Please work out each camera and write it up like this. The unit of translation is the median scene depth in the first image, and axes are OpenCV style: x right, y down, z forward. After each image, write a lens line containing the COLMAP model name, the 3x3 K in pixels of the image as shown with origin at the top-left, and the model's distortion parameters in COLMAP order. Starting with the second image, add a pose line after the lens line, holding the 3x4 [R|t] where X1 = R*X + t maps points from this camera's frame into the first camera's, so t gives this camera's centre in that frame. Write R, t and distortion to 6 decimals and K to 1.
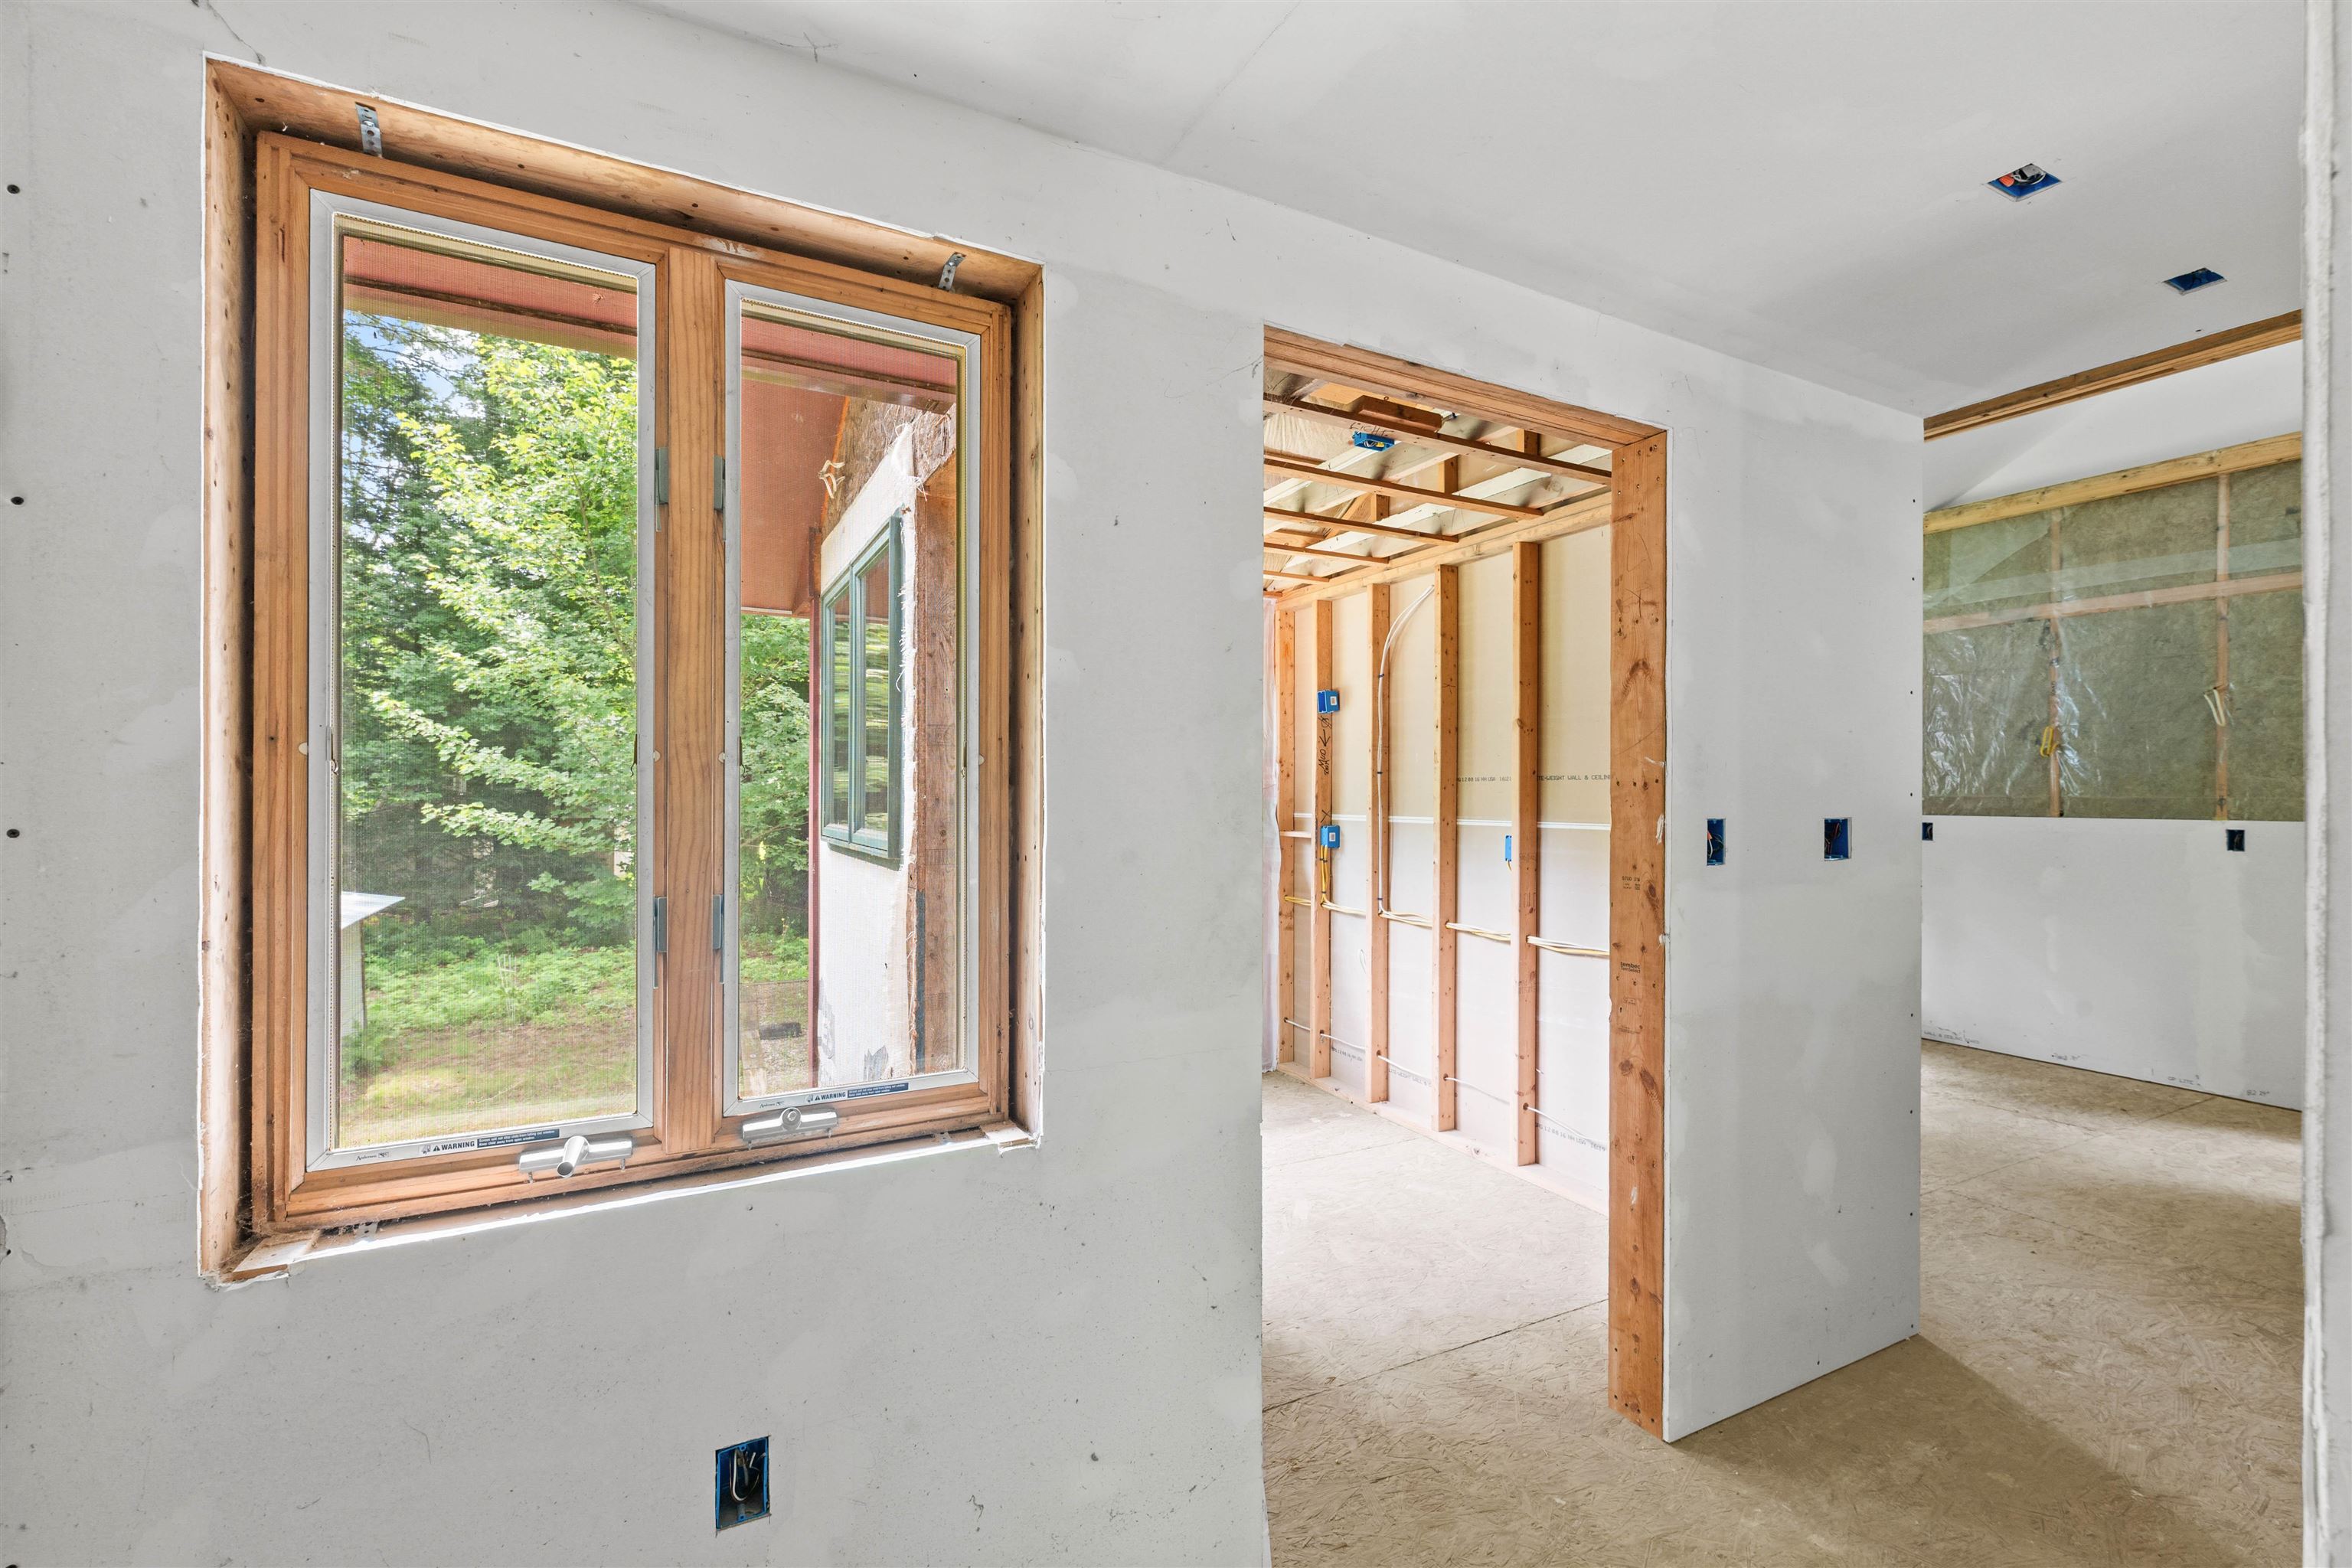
lens RADIAL K [[1015.0, 0, 1183.9], [0, 1015.0, 787.7], [0, 0, 1]] dist [0.001260, 0.000305]
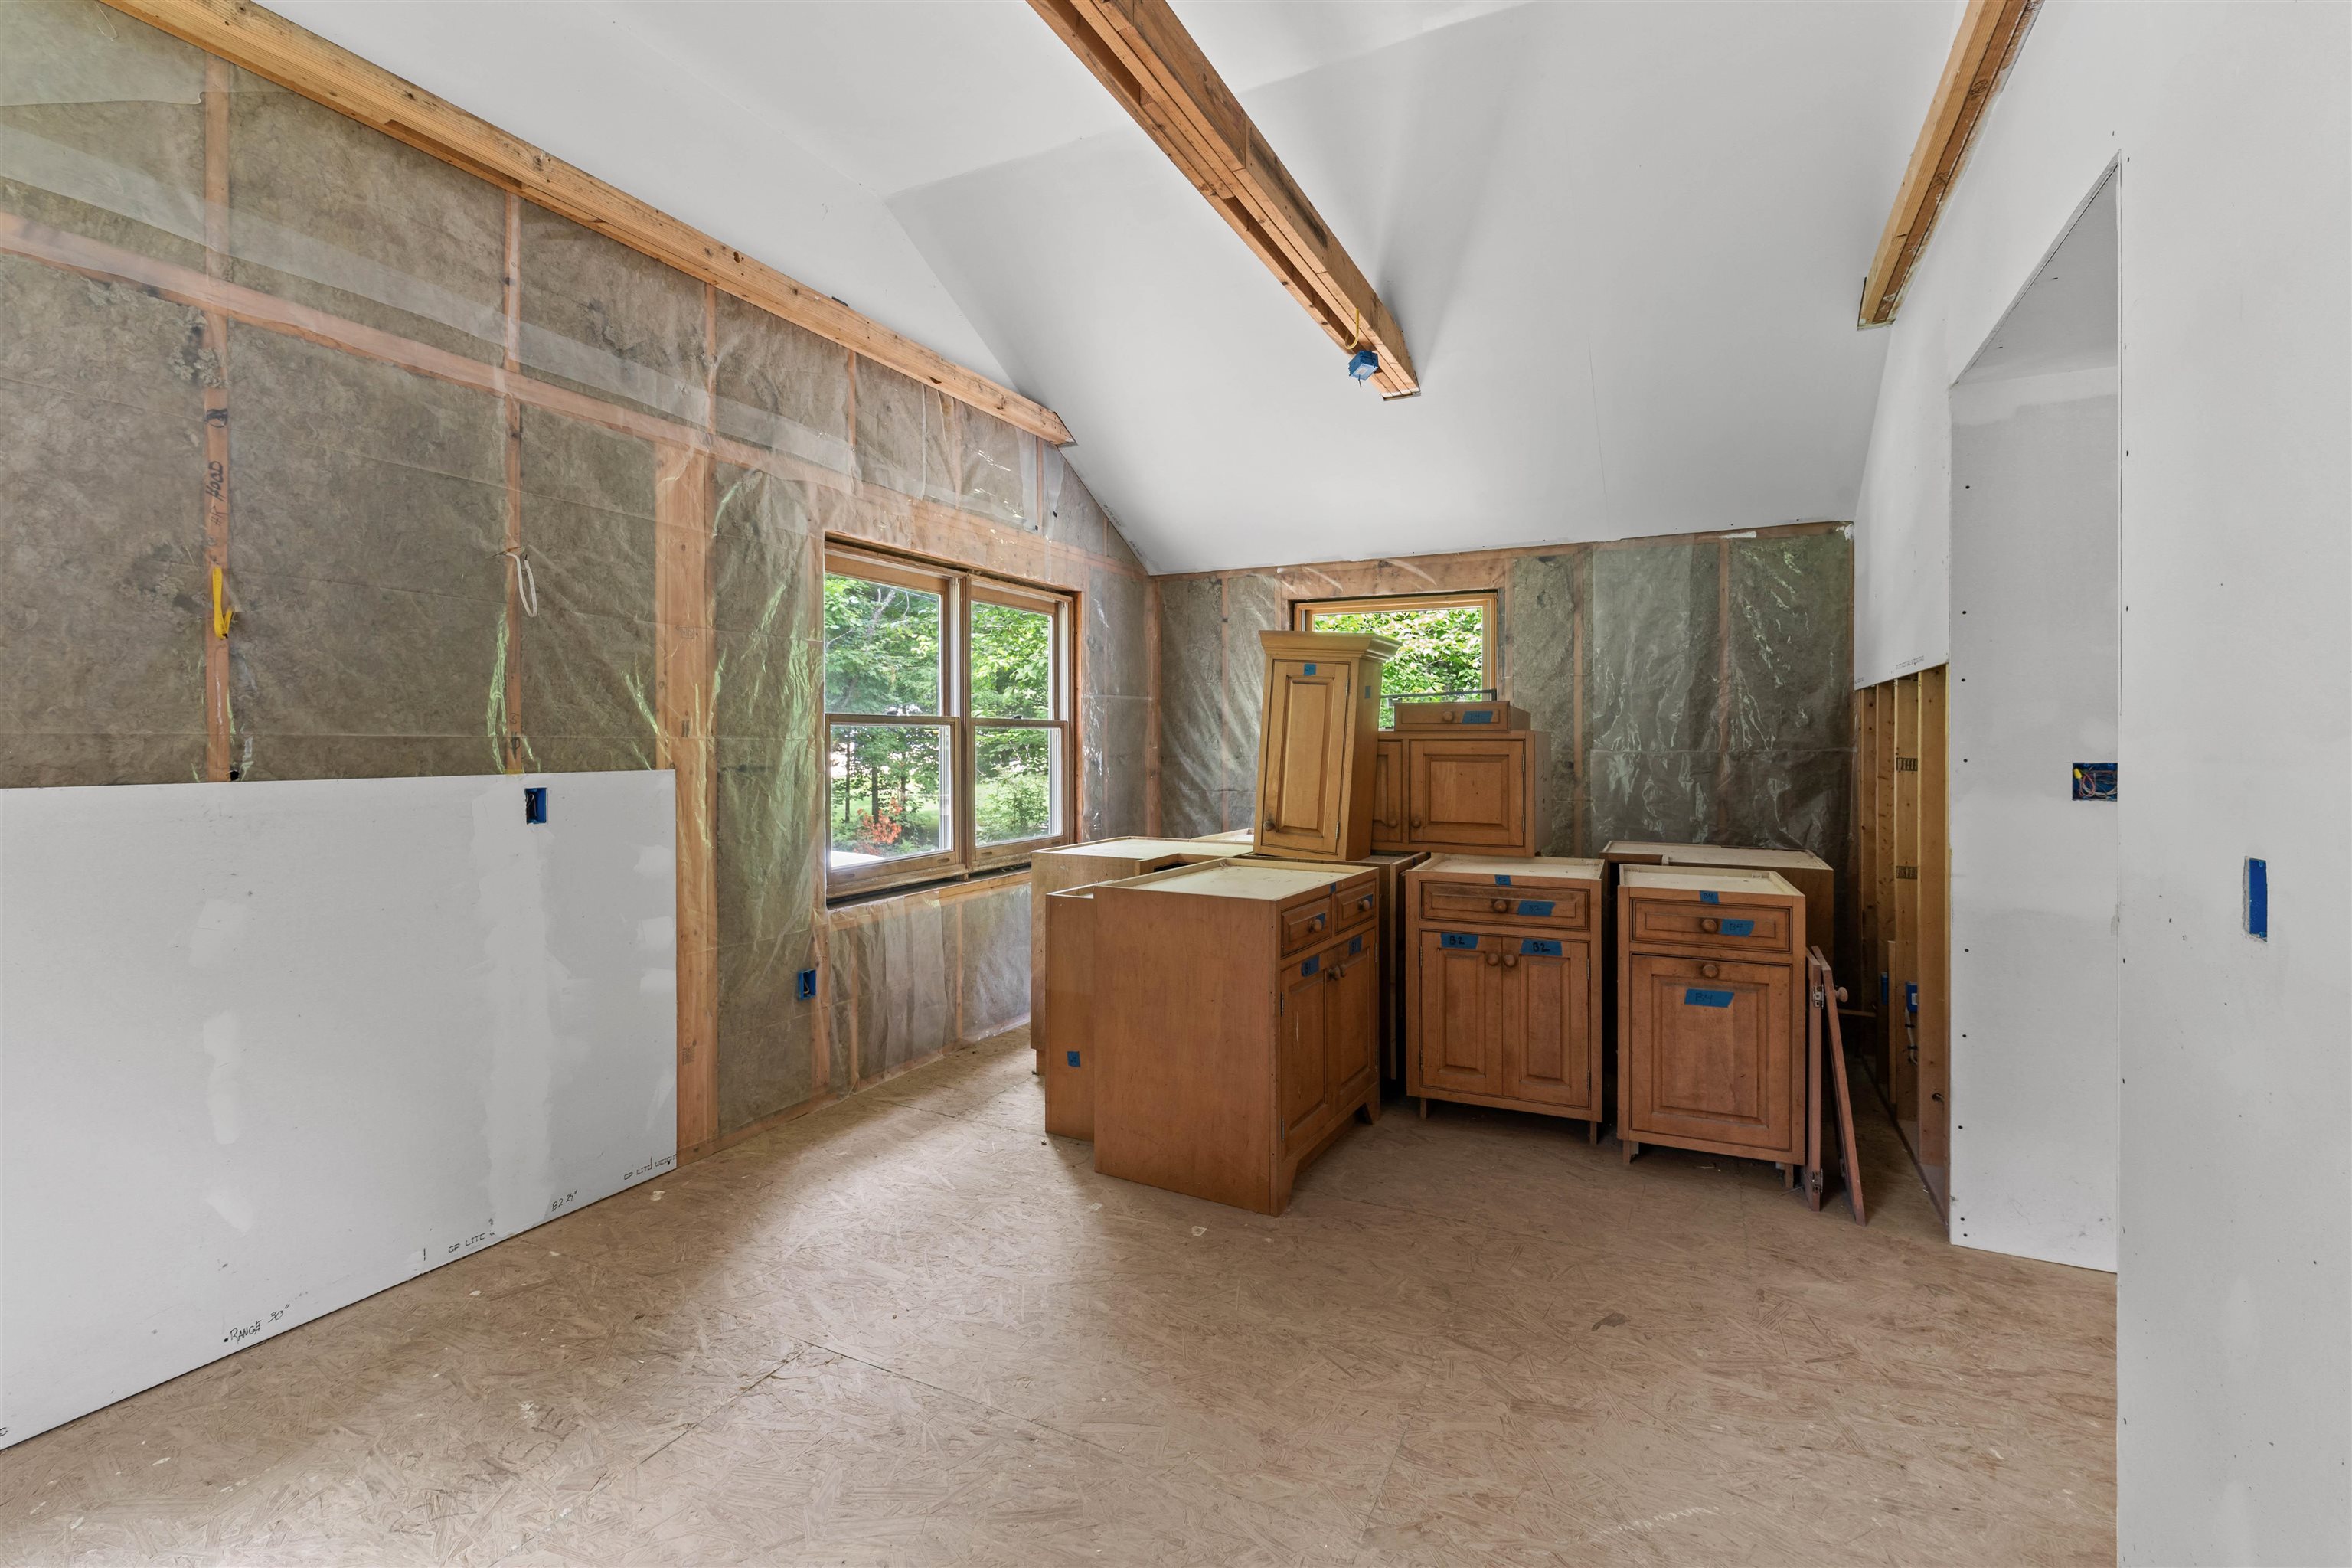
lens RADIAL K [[1025.6, 0, 1178.0], [0, 1025.6, 747.2], [0, 0, 1]] dist [0.000034, 0.000024]
pose [[-0.578934, -0.004300, 0.815363, 0.303820], [-0.004450, 0.999988, 0.002114, 0.013457], [-0.815363, -0.002405, -0.578946, 1.029880]]
